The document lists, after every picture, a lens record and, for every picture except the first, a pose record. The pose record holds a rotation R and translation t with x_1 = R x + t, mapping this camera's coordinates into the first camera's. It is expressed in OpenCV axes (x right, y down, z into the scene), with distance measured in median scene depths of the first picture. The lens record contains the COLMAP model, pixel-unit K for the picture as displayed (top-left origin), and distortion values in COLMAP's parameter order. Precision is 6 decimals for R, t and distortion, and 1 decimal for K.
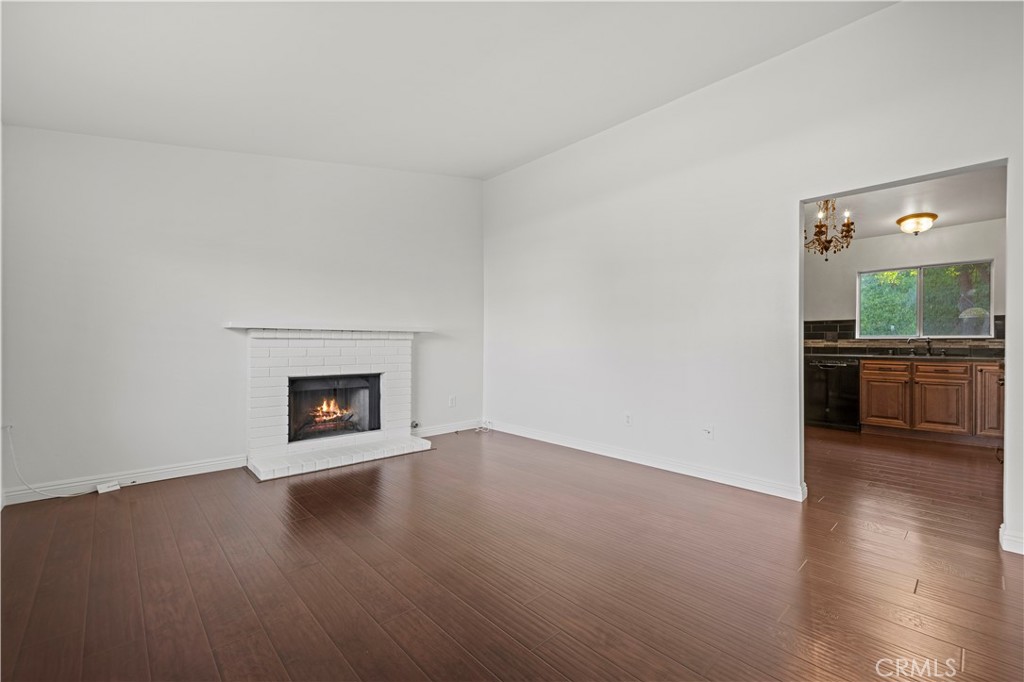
lens RADIAL K [[434.8, 0, 512.0], [0, 434.8, 341.0], [0, 0, 1]] dist [0.005597, 0.000501]
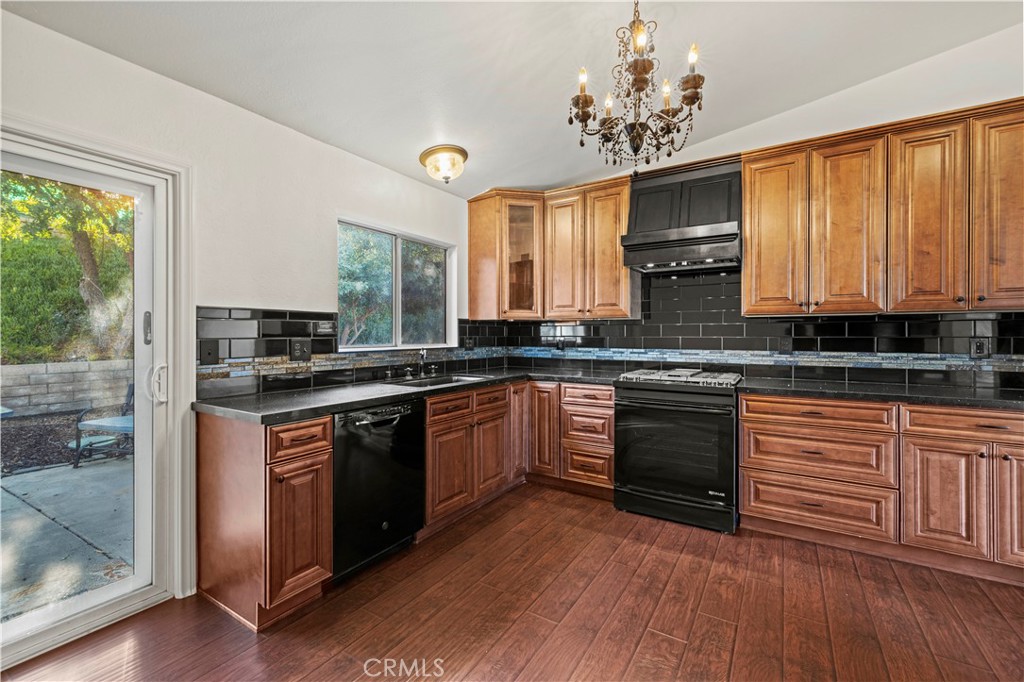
lens RADIAL K [[435.1, 0, 507.3], [0, 435.1, 335.4], [0, 0, 1]] dist [0.002403, 0.000428]
pose [[-0.249447, -0.003854, 0.968381, 0.311830], [-0.002402, 0.999991, 0.003361, -0.030014], [-0.968385, -0.001488, -0.249454, 1.084036]]
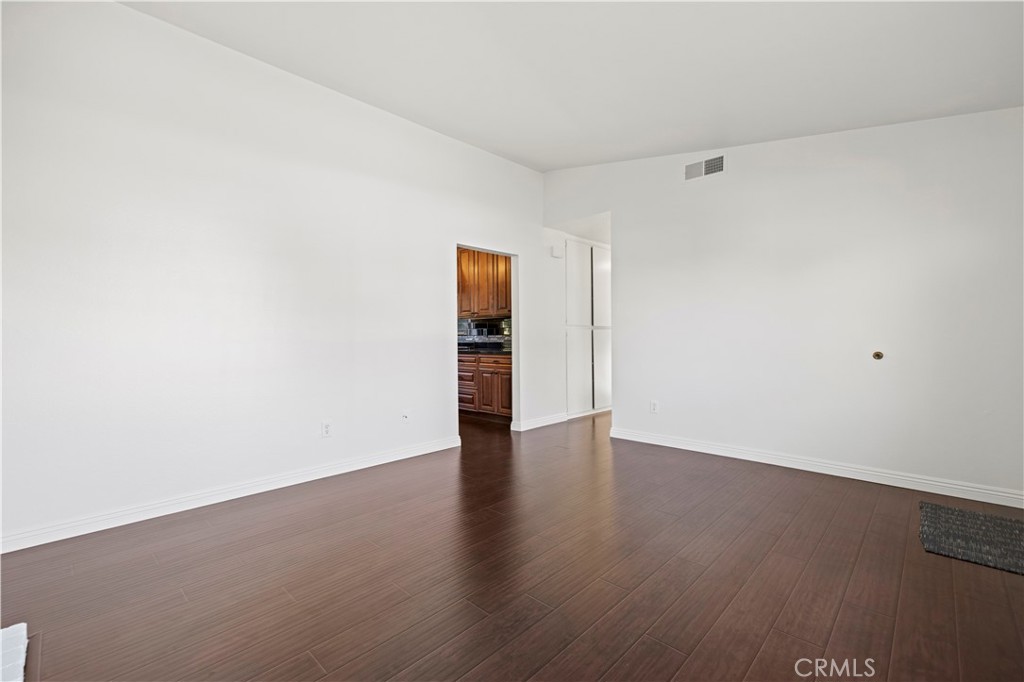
lens RADIAL K [[435.7, 0, 504.6], [0, 435.7, 346.8], [0, 0, 1]] dist [0.000519, 0.000283]
pose [[-0.041876, -0.025966, 0.998785, -0.495296], [0.006021, 0.999638, 0.026240, -0.006383], [-0.999105, 0.007112, -0.041705, 0.535463]]
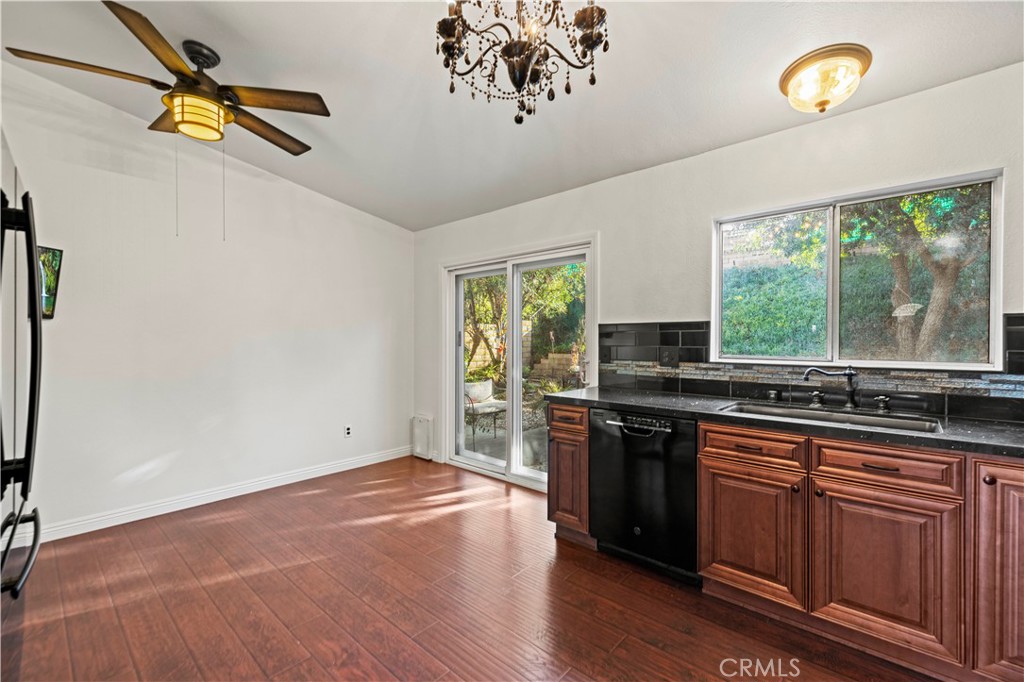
lens RADIAL K [[434.8, 0, 512.0], [0, 434.8, 341.0], [0, 0, 1]] dist [0.005597, 0.000501]
pose [[0.995853, -0.004174, 0.090878, 0.612826], [0.003310, 0.999948, 0.009650, -0.038438], [-0.090913, -0.009309, 0.995815, 0.634514]]
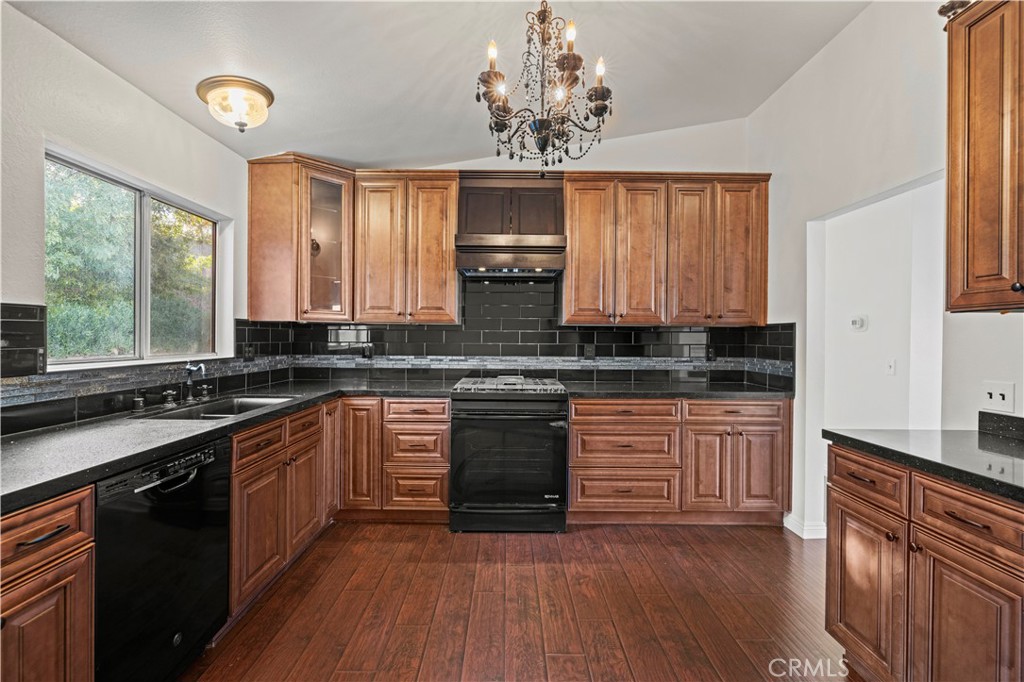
lens RADIAL K [[460.4, 0, 506.7], [0, 460.4, 339.0], [0, 0, 1]] dist [-0.004707, 0.001182]
pose [[-0.729496, -0.010879, 0.683898, 0.411604], [-0.010353, 0.999935, 0.004863, -0.037063], [-0.683906, -0.003533, -0.729561, 1.170451]]
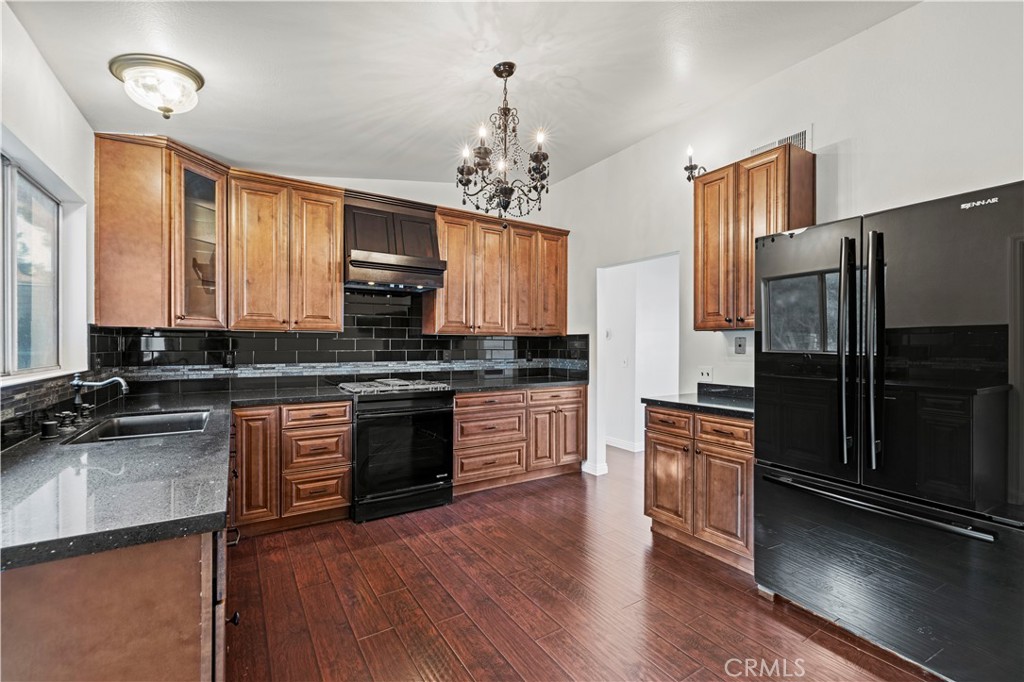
lens RADIAL K [[435.7, 0, 504.6], [0, 435.7, 346.8], [0, 0, 1]] dist [0.000519, 0.000283]
pose [[-0.981772, -0.006473, 0.189951, 0.550254], [-0.005906, 0.999976, 0.003549, -0.036519], [-0.189969, 0.002362, -0.981787, 1.350943]]
